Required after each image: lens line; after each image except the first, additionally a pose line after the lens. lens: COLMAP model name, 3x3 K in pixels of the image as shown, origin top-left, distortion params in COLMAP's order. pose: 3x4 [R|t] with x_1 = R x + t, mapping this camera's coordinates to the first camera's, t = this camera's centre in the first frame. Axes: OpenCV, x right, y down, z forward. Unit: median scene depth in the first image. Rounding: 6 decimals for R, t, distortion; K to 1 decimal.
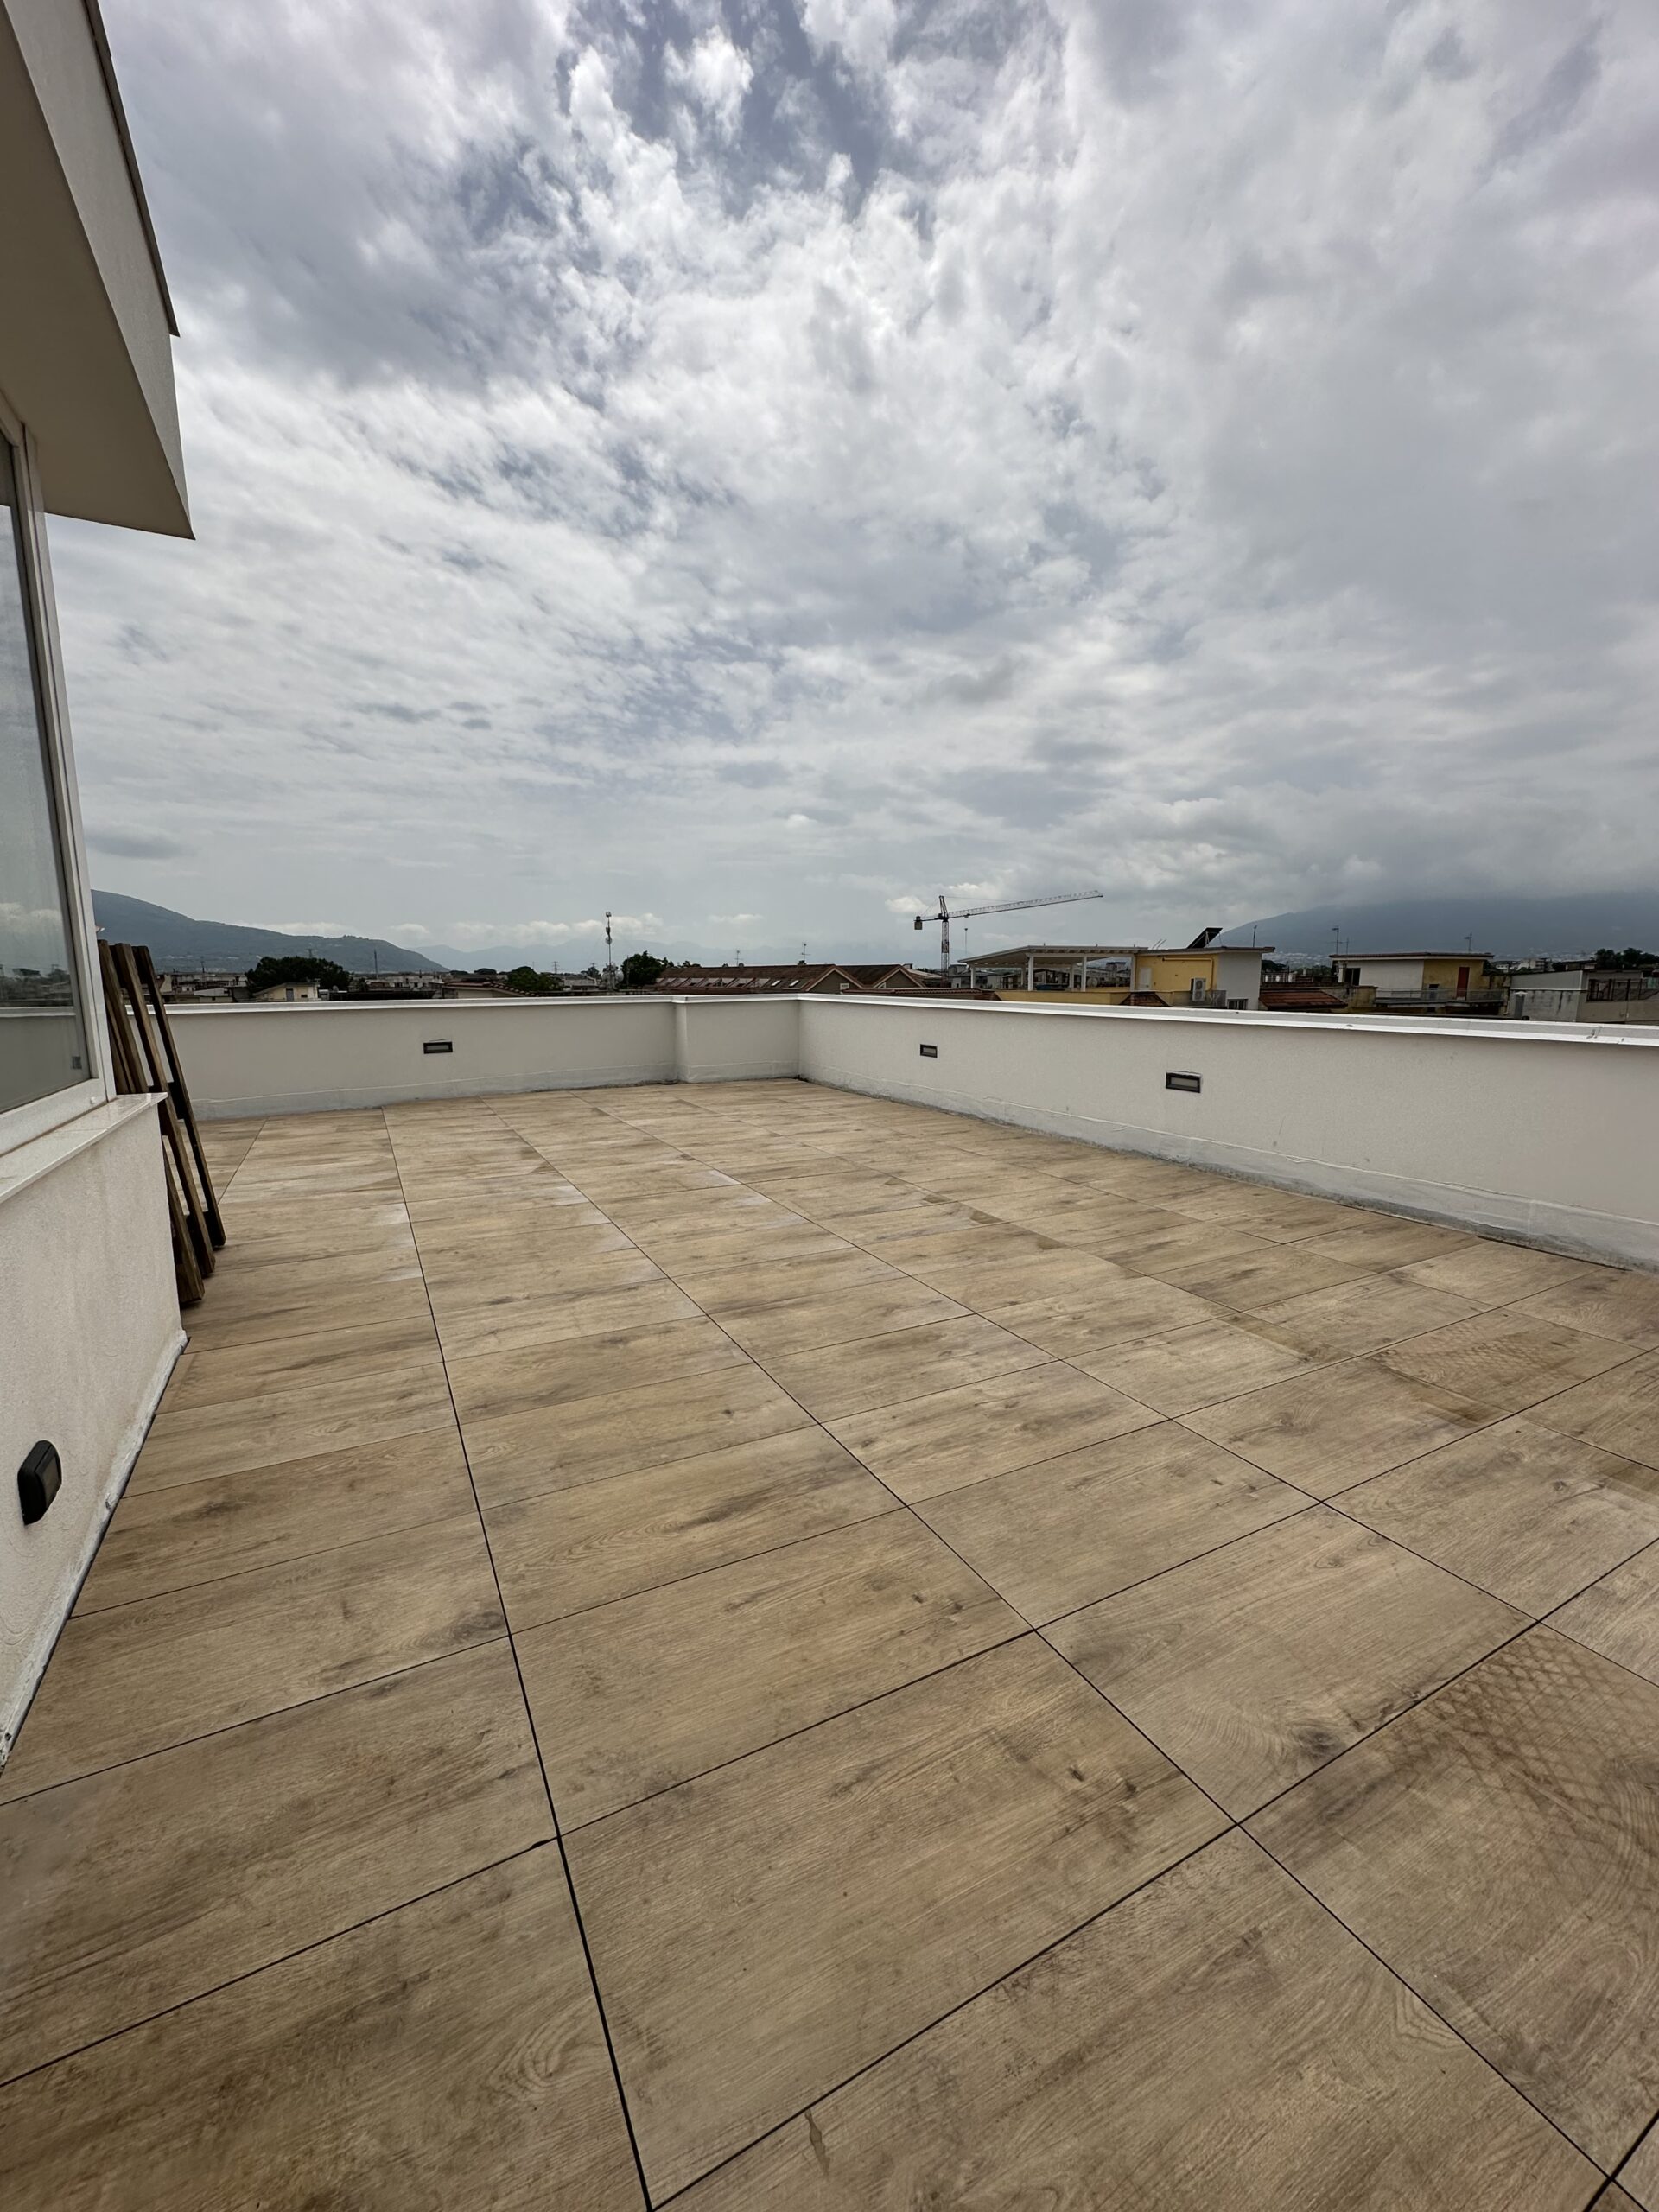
lens RADIAL K [[901.6, 0, 845.0], [0, 901.6, 1084.7], [0, 0, 1]] dist [-0.002600, 0.000093]
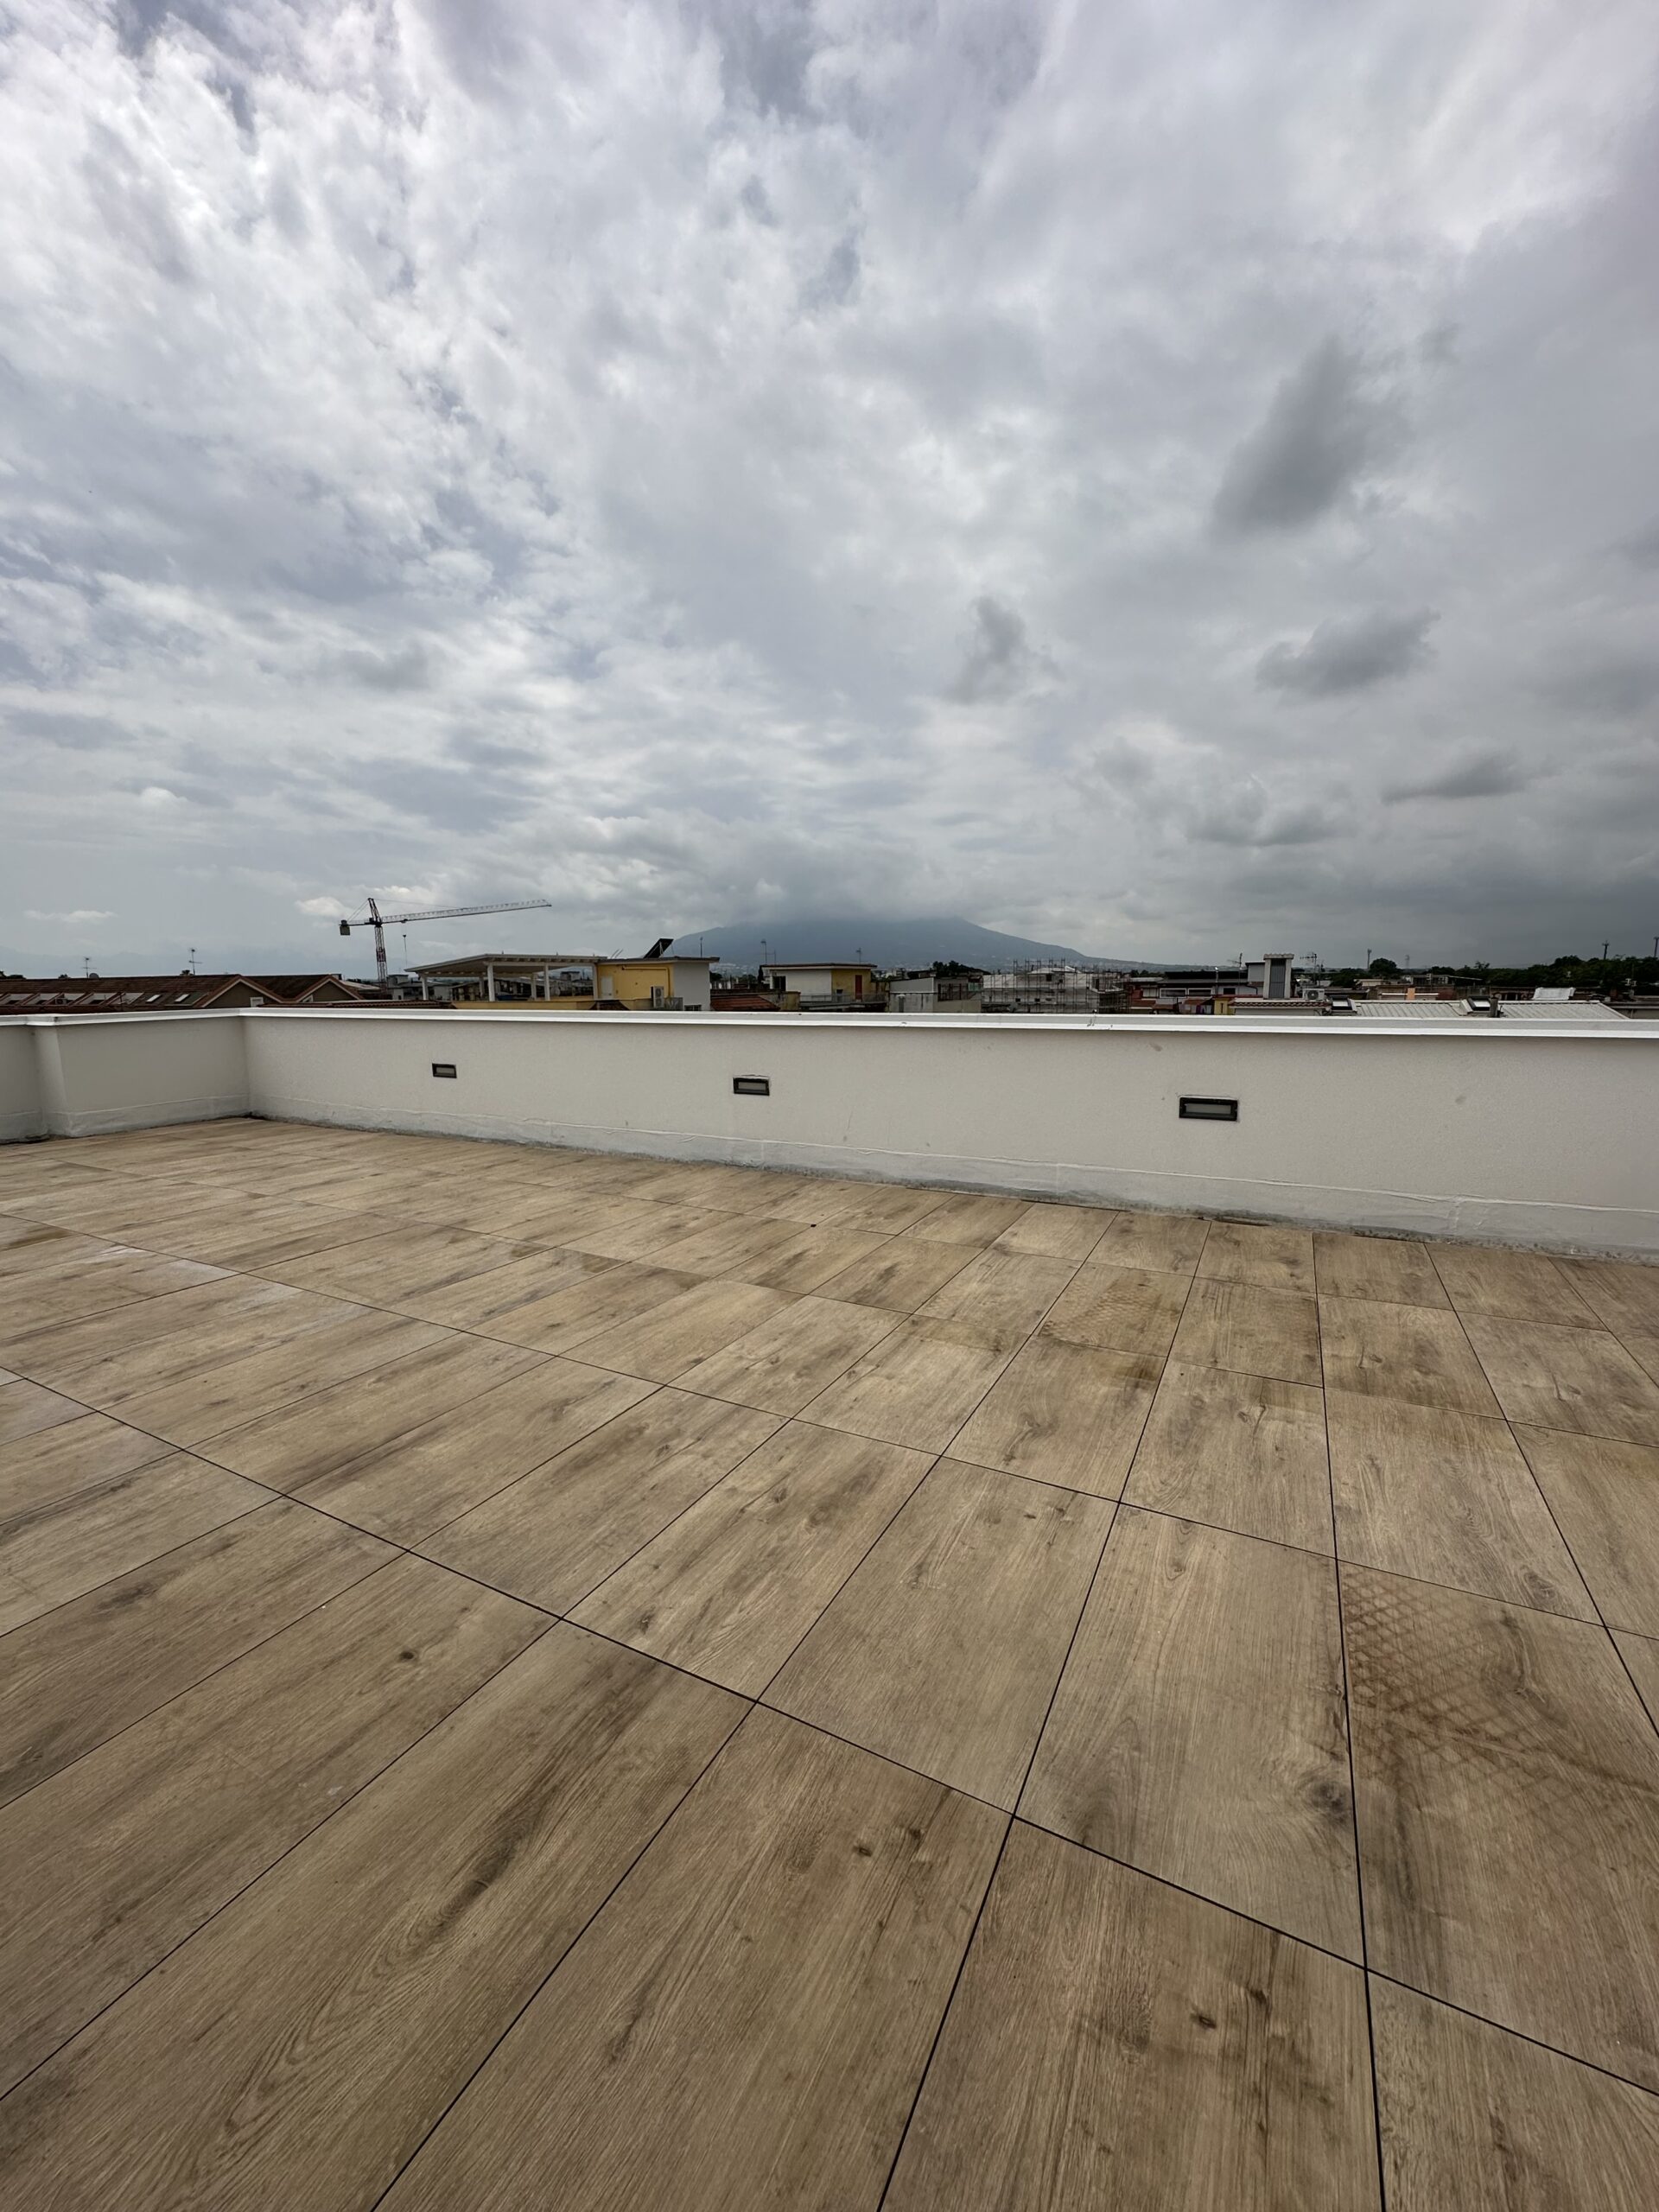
lens RADIAL K [[878.4, 0, 830.4], [0, 878.4, 1117.4], [0, 0, 1]] dist [-0.002891, 0.000961]
pose [[0.830592, -0.092439, 0.549156, -0.101405], [0.077046, 0.995718, 0.051079, -0.013184], [-0.551527, -0.000115, 0.834157, 0.172401]]
